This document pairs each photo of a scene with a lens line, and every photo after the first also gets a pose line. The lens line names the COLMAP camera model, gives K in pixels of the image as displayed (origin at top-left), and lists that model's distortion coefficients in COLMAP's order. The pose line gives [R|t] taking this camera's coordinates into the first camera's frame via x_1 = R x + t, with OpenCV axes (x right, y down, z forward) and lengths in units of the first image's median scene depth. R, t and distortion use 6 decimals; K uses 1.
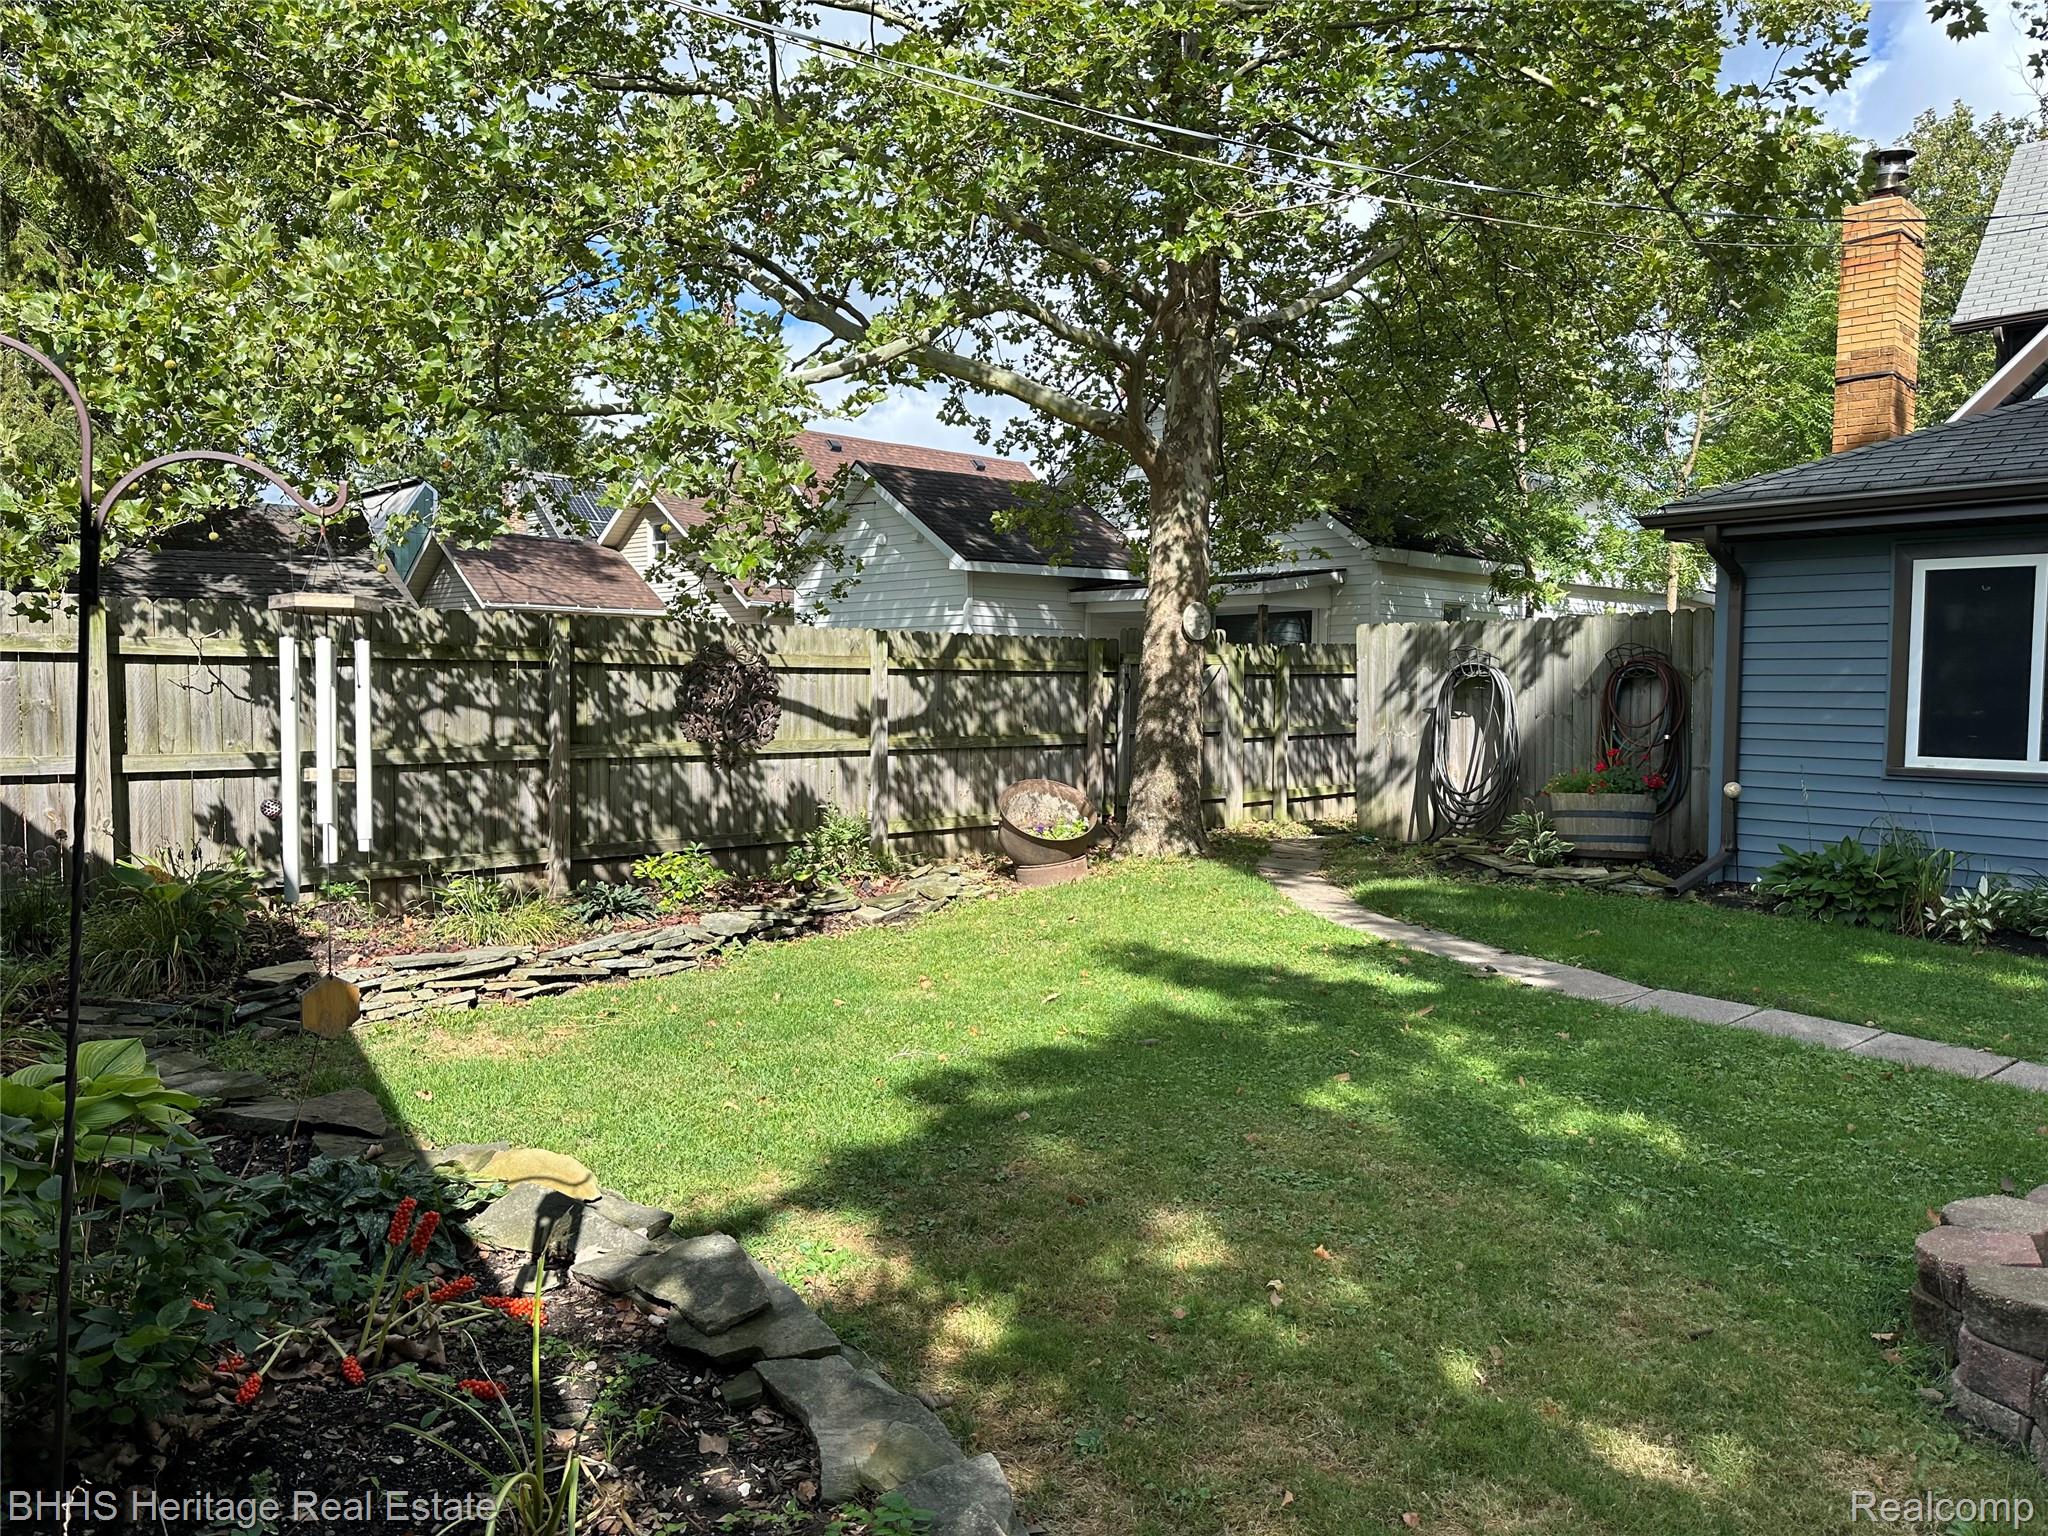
lens RADIAL K [[1490.4, 0, 1024.0], [0, 1490.4, 768.0], [0, 0, 1]] dist [0.093782, -0.064263]
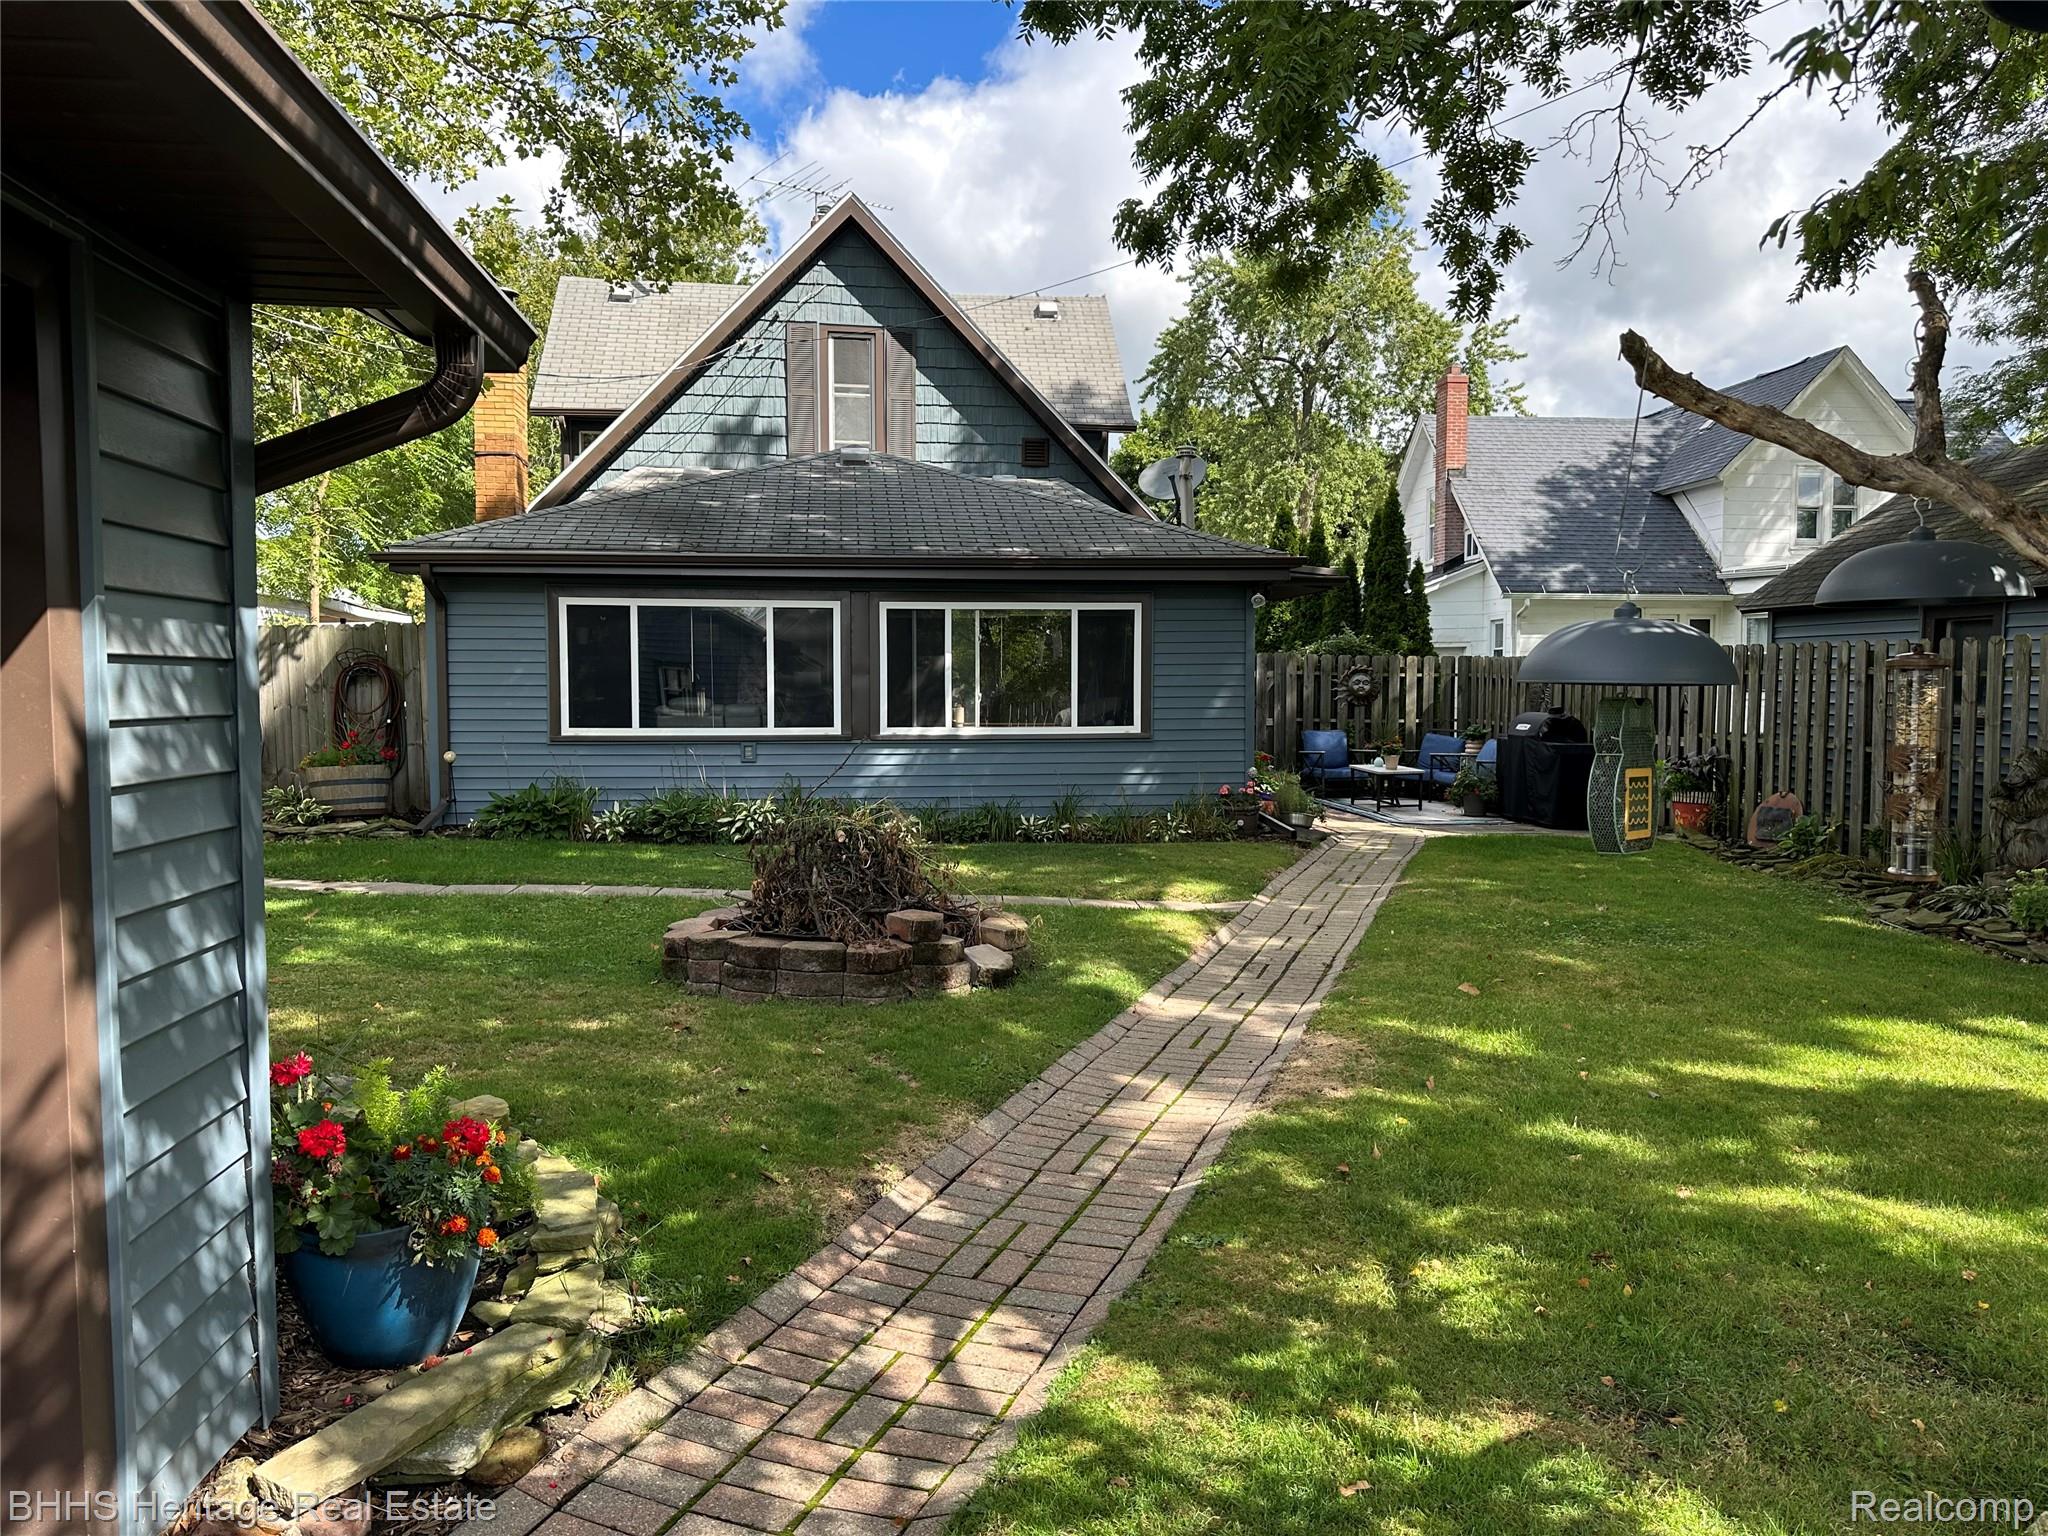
lens RADIAL K [[1483.2, 0, 1010.3], [0, 1483.2, 758.4], [0, 0, 1]] dist [0.200677, -0.285957]
pose [[0.636191, -0.045230, 0.770205, -0.287708], [0.052700, 0.998496, 0.015106, 0.023269], [-0.769730, 0.030979, 0.637618, -0.286506]]
